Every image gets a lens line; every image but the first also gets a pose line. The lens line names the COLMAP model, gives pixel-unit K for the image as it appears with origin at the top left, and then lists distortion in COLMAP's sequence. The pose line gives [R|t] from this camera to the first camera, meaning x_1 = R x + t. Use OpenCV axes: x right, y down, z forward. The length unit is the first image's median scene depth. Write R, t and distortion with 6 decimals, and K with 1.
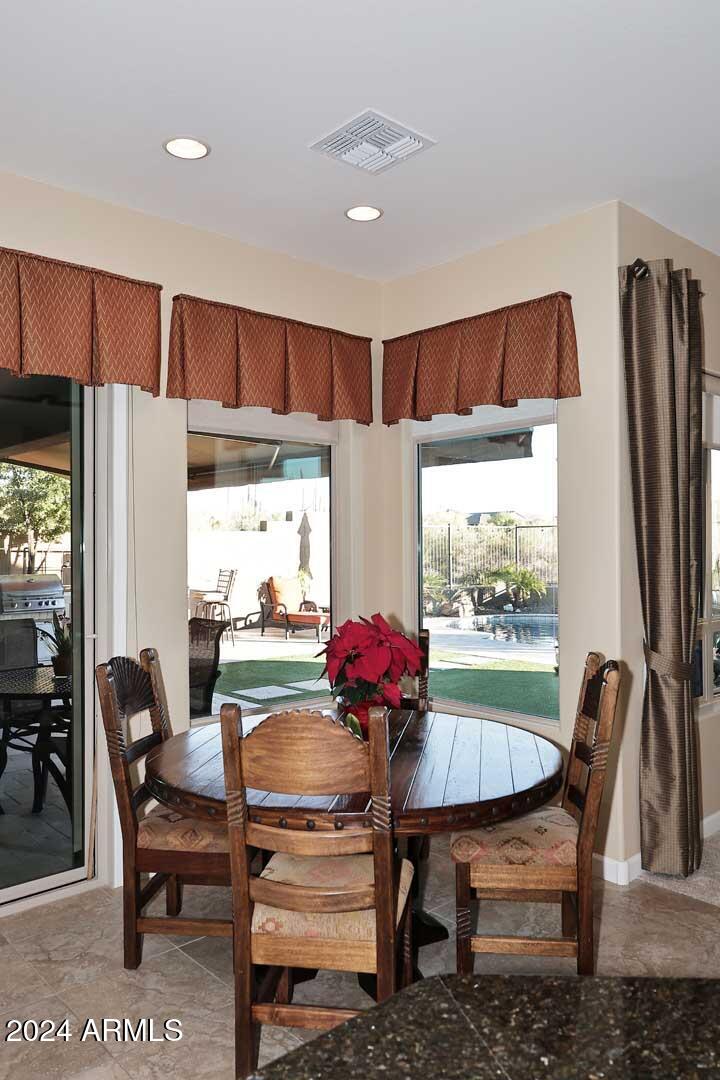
lens RADIAL K [[805.9, 0, 356.2], [0, 805.9, 541.7], [0, 0, 1]] dist [0.006556, 0.001003]
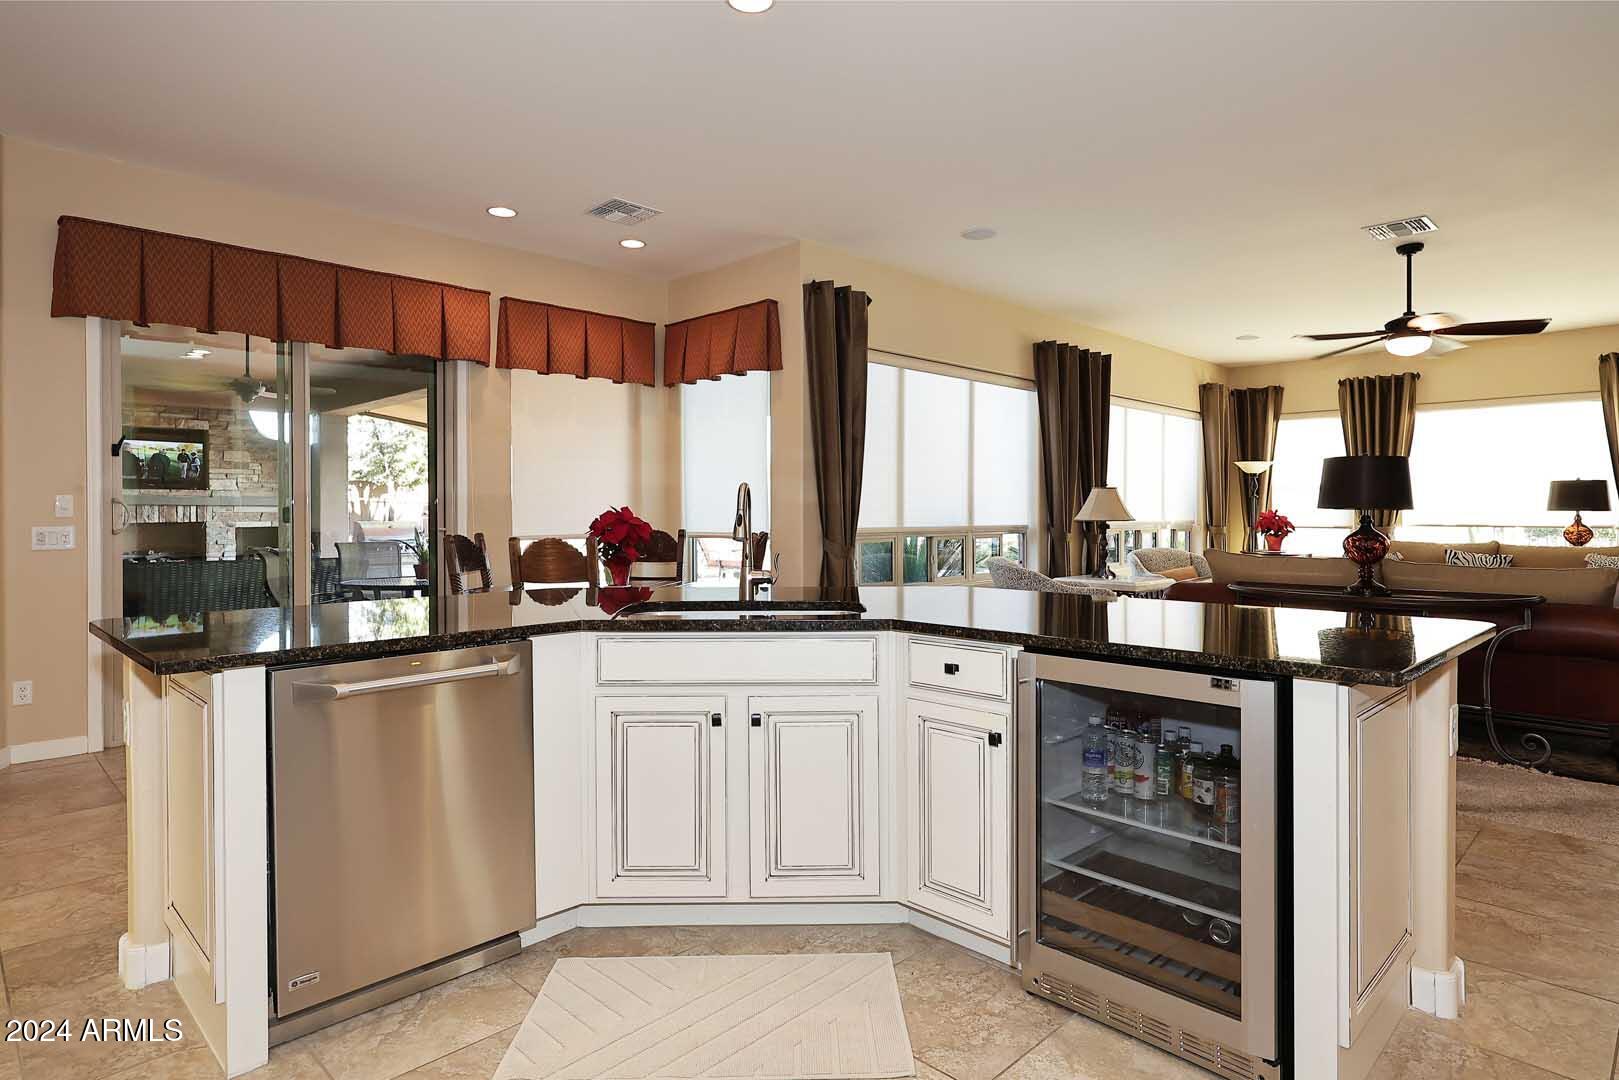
lens RADIAL K [[896.4, 0, 817.6], [0, 896.4, 524.1], [0, 0, 1]] dist [0.006573, 0.000592]
pose [[0.997779, 0.003658, 0.066506, 0.163045], [-0.004473, 0.999917, 0.012123, 0.056939], [-0.066456, -0.012394, 0.997712, -0.451687]]
